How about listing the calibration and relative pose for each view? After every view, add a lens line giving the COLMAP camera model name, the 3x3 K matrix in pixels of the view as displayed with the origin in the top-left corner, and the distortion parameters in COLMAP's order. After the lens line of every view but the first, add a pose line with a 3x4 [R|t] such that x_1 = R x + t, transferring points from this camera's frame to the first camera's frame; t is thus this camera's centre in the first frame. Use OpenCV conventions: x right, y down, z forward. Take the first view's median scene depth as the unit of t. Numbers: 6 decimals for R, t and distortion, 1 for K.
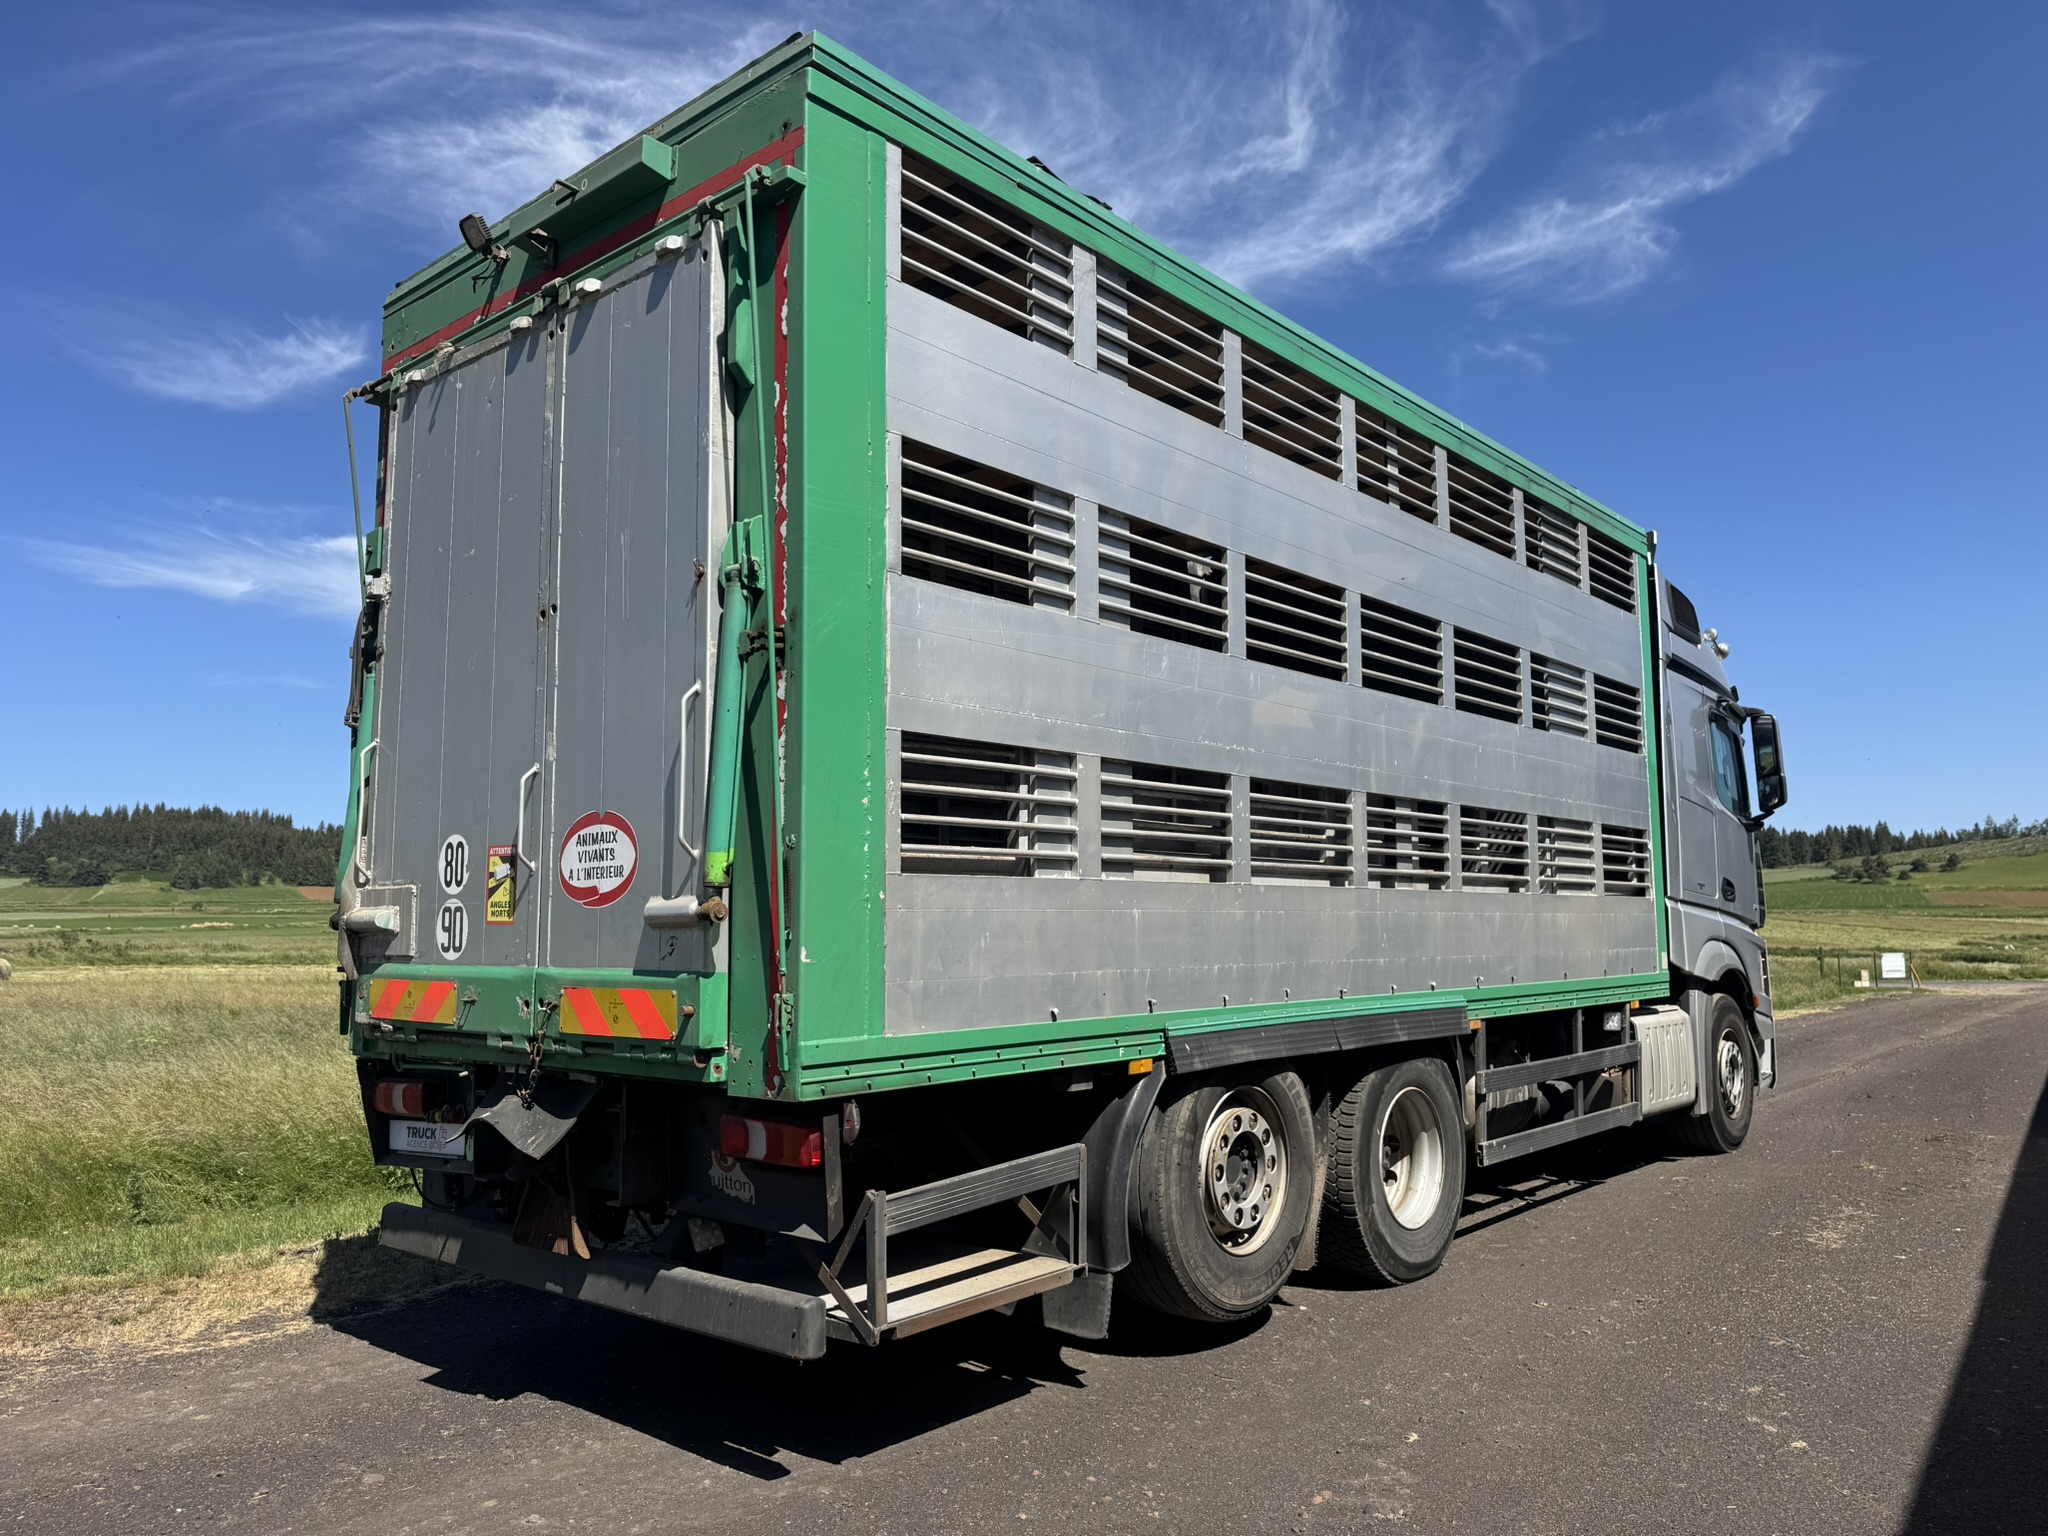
lens RADIAL K [[1453.4, 0, 1027.9], [0, 1453.4, 768.6], [0, 0, 1]] dist [0.030081, -0.046692]
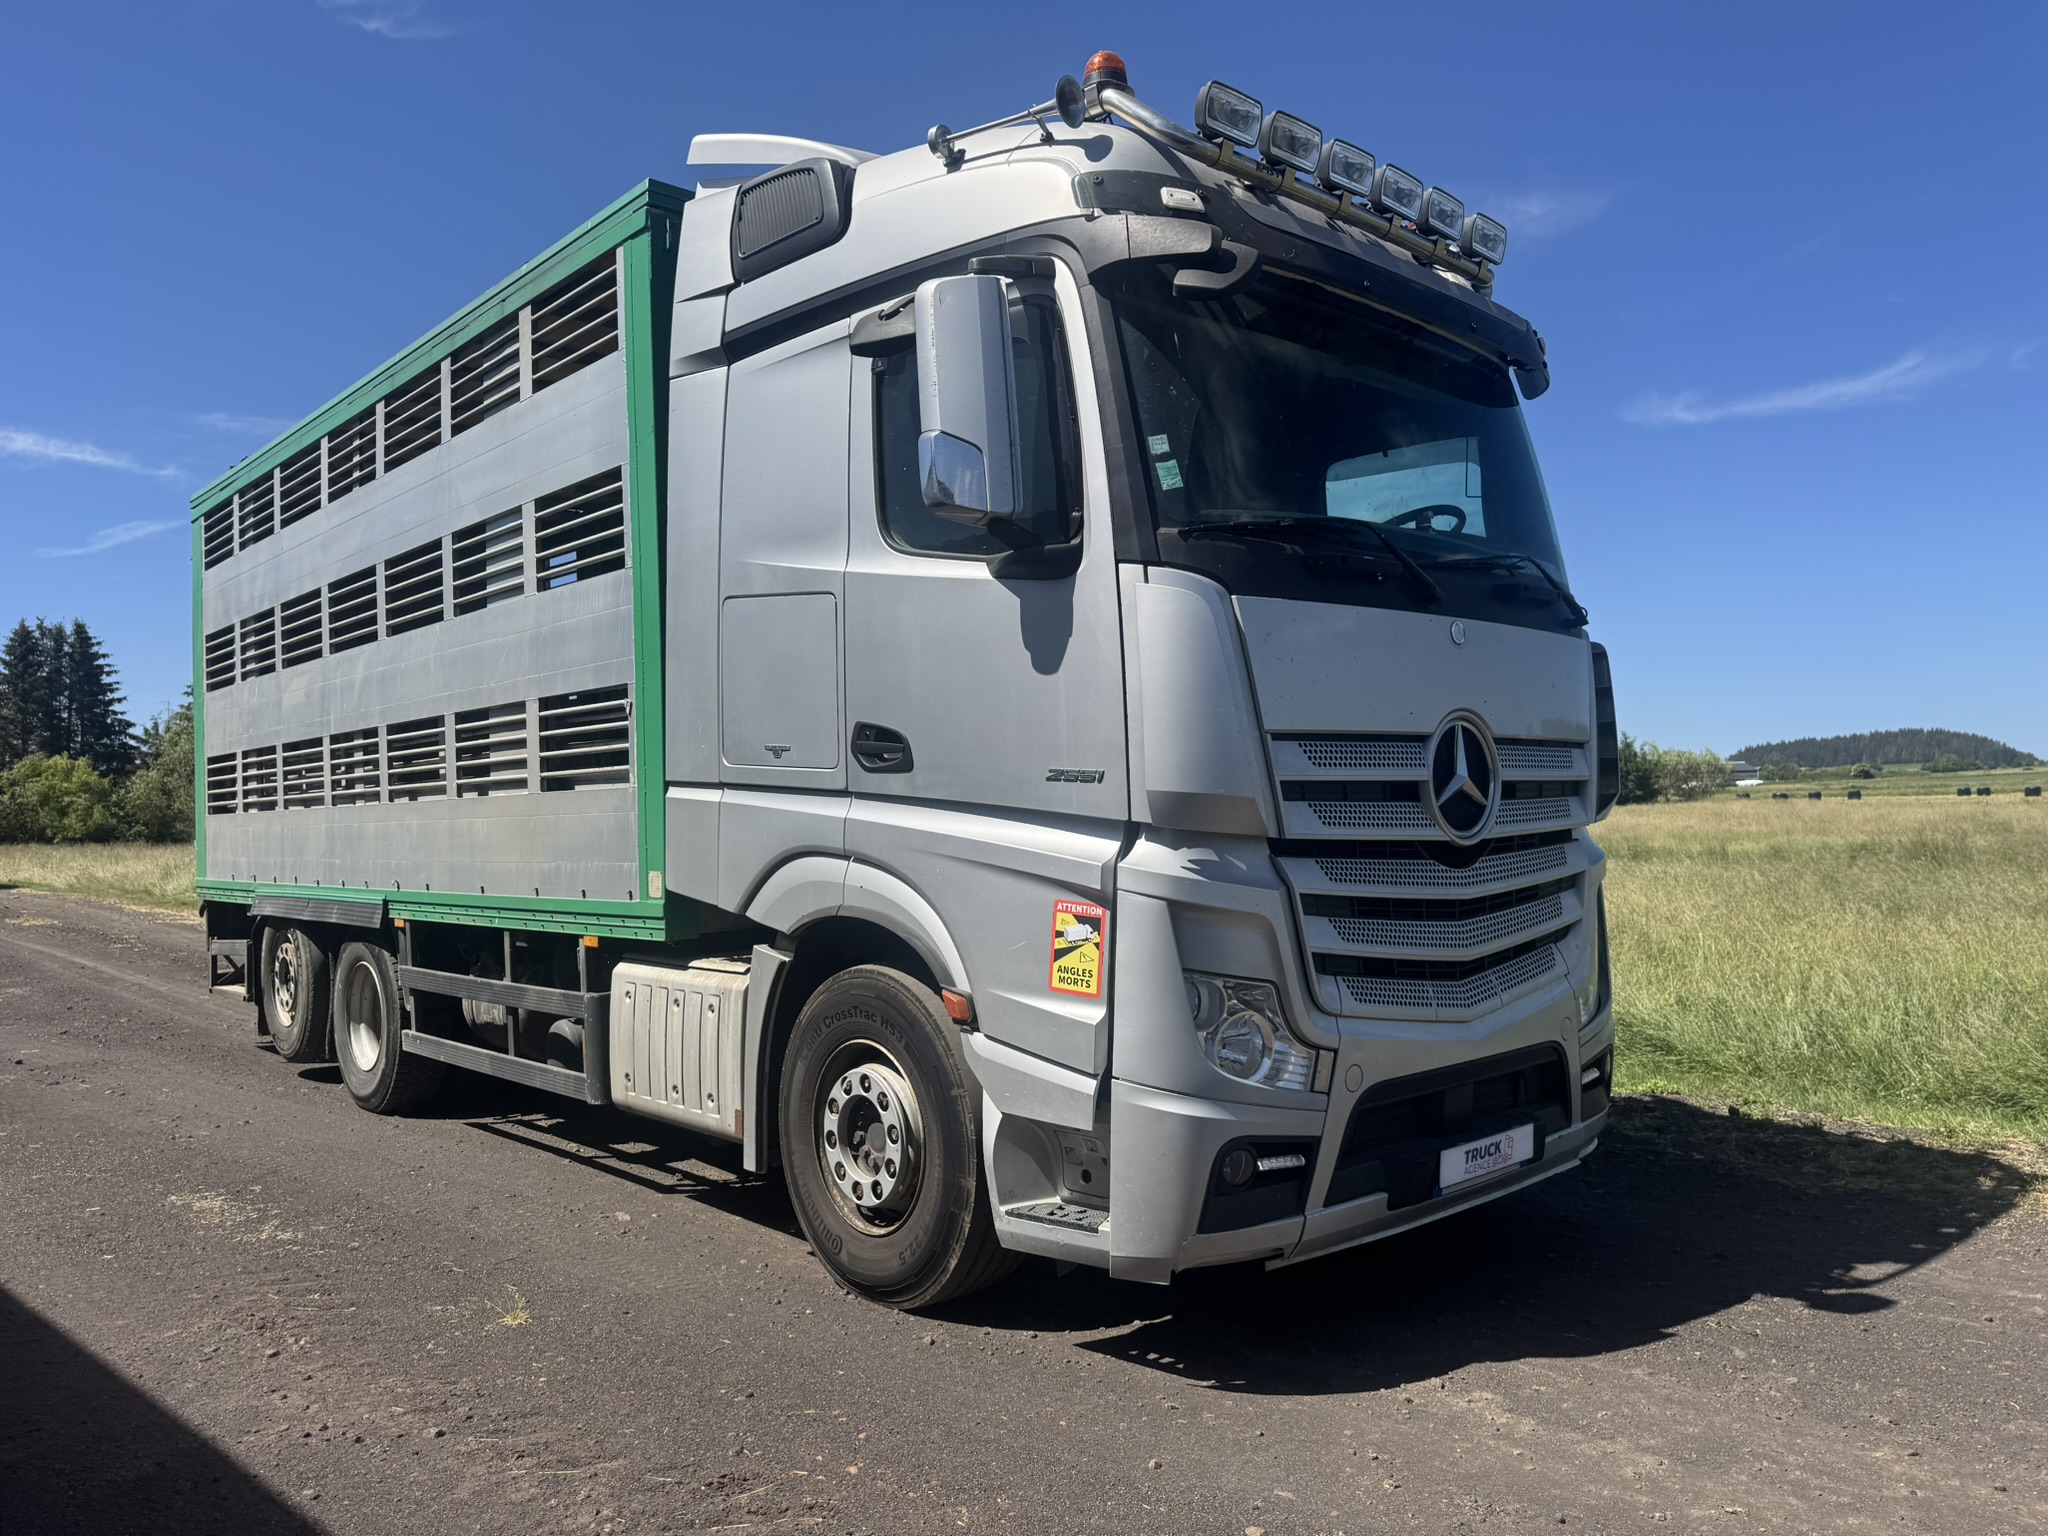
lens RADIAL K [[1453.4, 0, 1035.8], [0, 1453.4, 760.1], [0, 0, 1]] dist [0.030081, -0.046692]
pose [[-0.105287, -0.026995, -0.994075, 1.849572], [0.134732, 0.990027, -0.041155, 0.224187], [0.985273, -0.138267, -0.100599, 2.187916]]
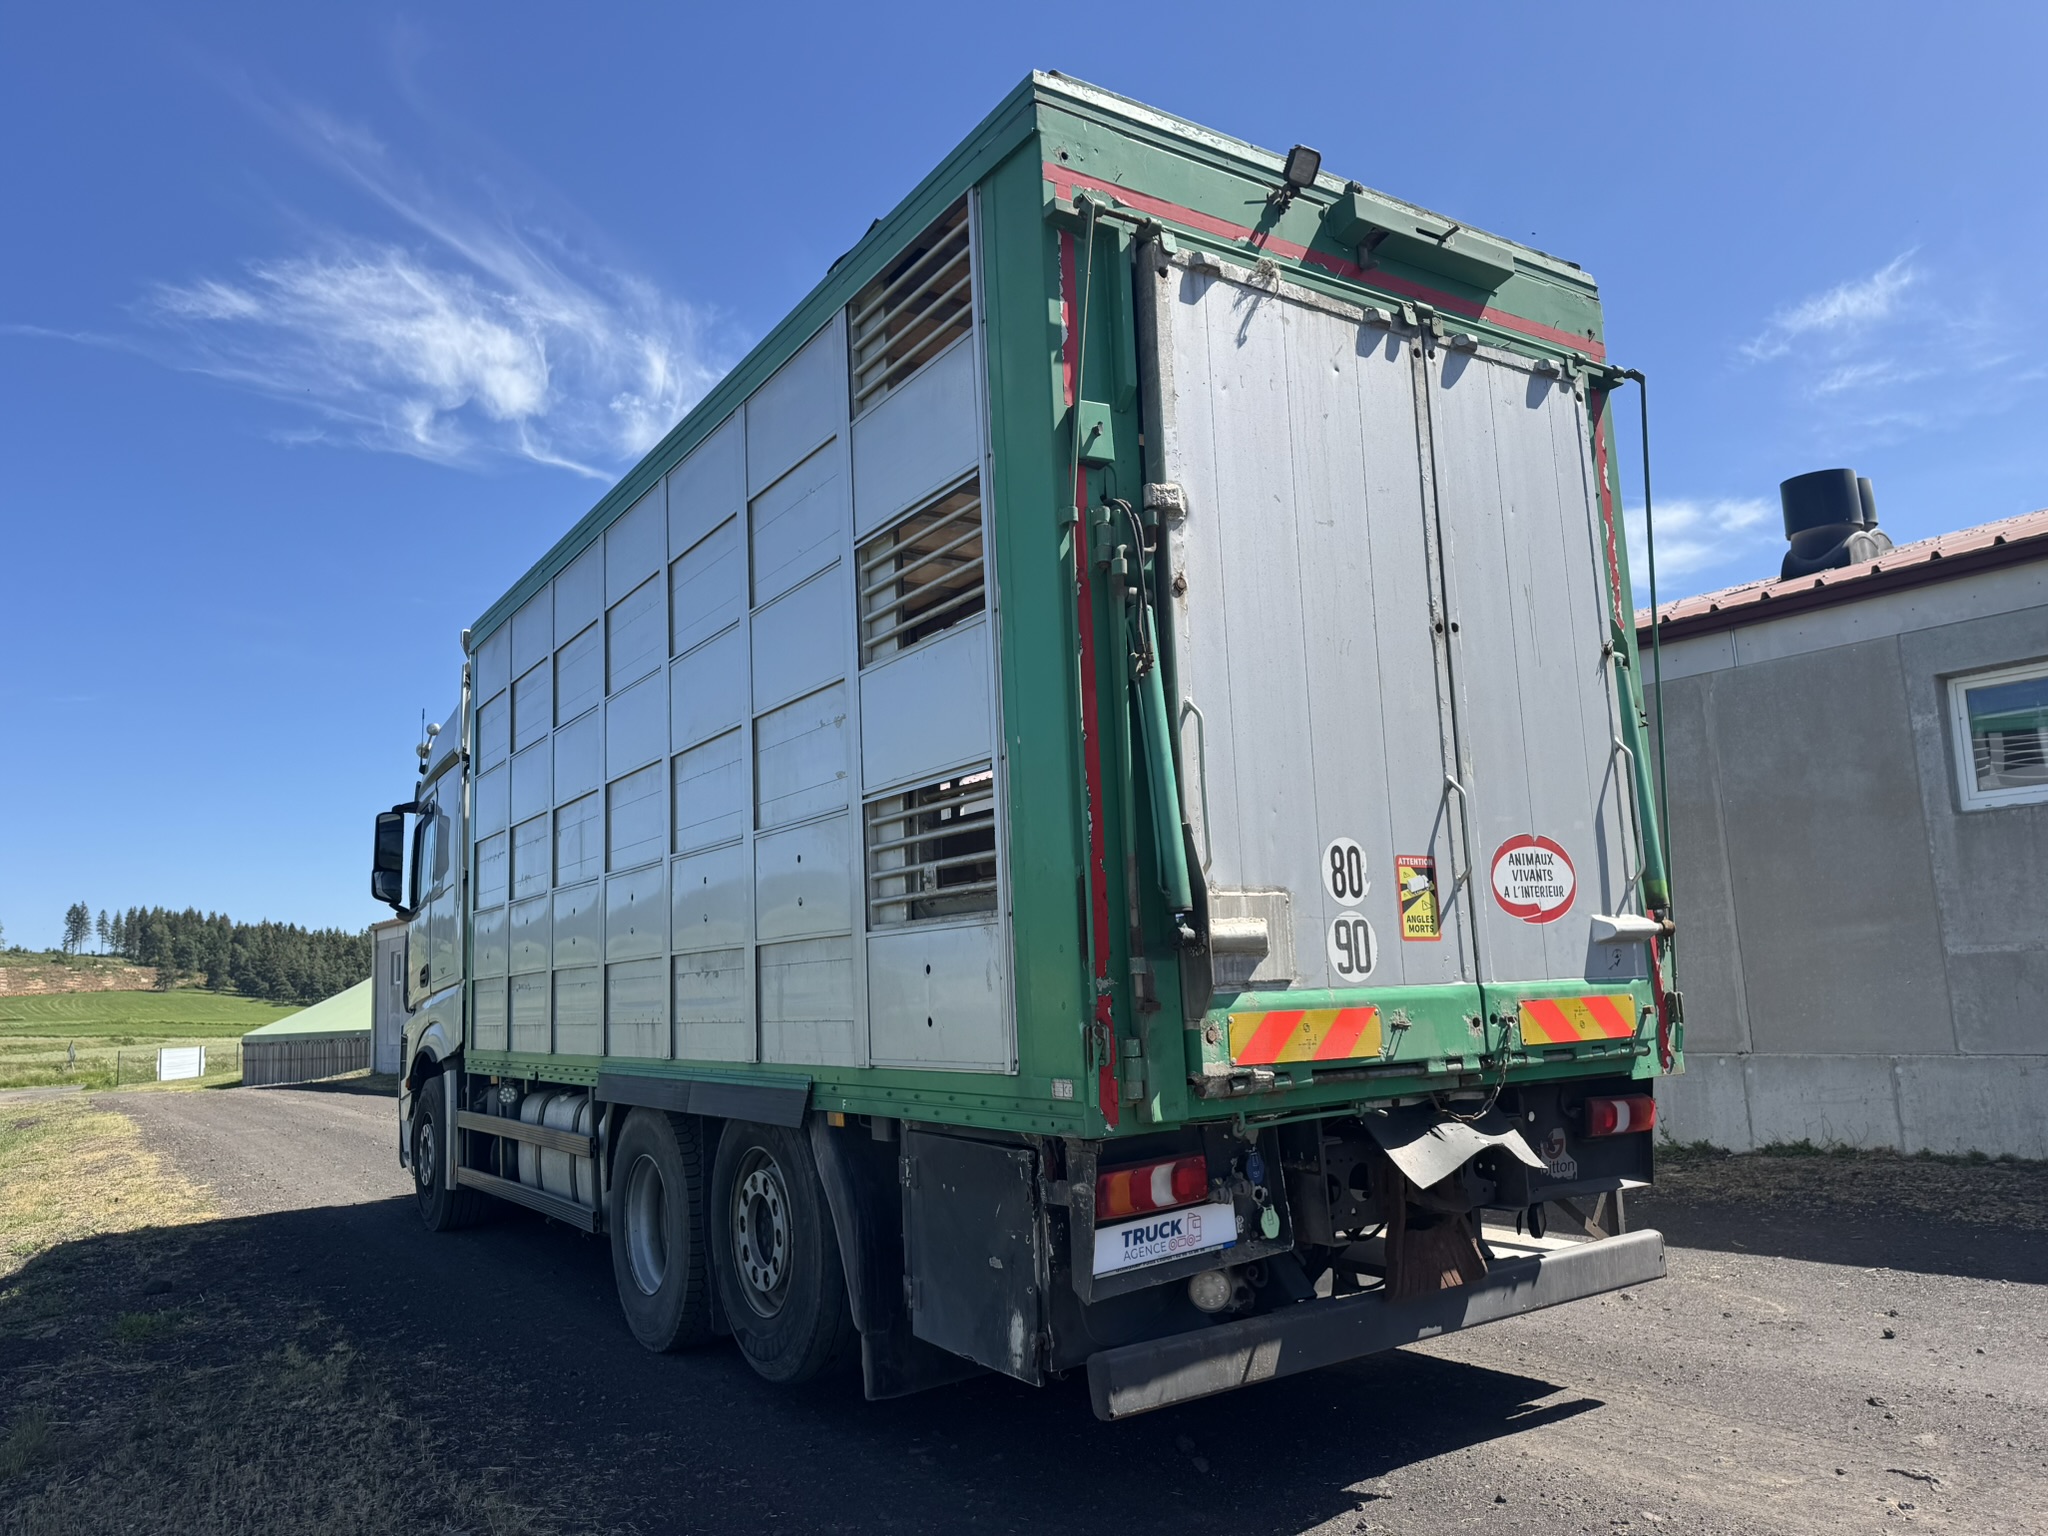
lens RADIAL K [[1453.4, 0, 1039.5], [0, 1453.4, 750.1], [0, 0, 1]] dist [0.030081, -0.046692]
pose [[0.265944, 0.155966, 0.951288, -1.223219], [-0.065011, 0.987480, -0.143725, 0.125443], [-0.961794, -0.023621, 0.272754, 0.906038]]
